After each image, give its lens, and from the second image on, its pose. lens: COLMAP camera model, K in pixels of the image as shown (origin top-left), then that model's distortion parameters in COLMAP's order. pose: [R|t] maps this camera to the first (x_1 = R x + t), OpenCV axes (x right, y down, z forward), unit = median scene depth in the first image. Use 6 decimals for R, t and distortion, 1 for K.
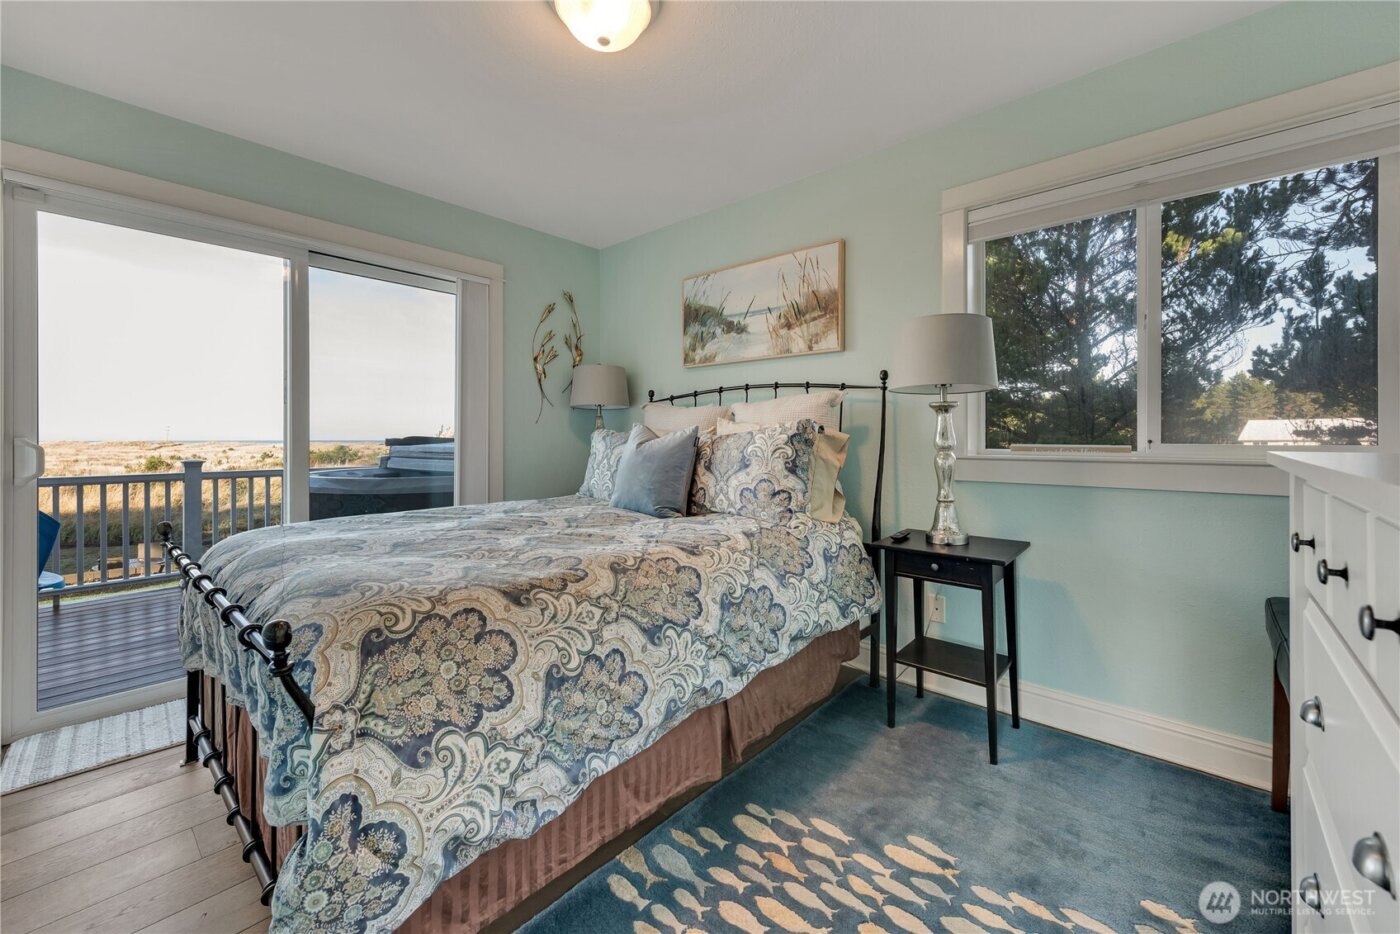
lens RADIAL K [[566.4, 0, 699.0], [0, 566.4, 435.9], [0, 0, 1]] dist [0.015059, -0.003998]
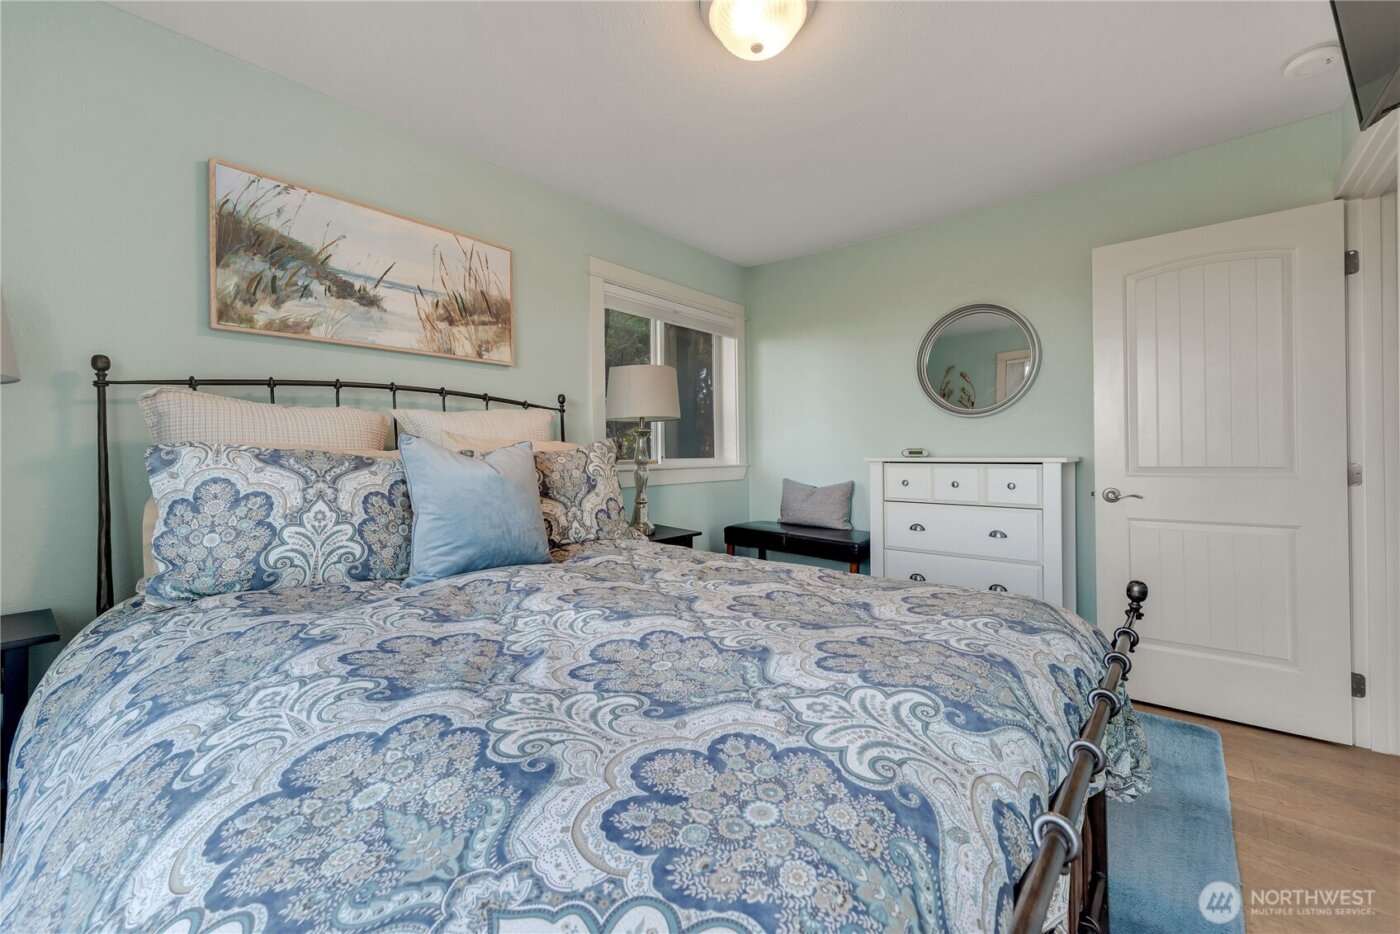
lens RADIAL K [[543.7, 0, 700.4], [0, 543.7, 457.0], [0, 0, 1]] dist [0.002001, 0.000081]
pose [[-0.012089, -0.005523, 0.999912, -0.634021], [0.007260, 0.999958, 0.005611, 0.000725], [-0.999901, 0.007327, -0.012048, 0.653423]]
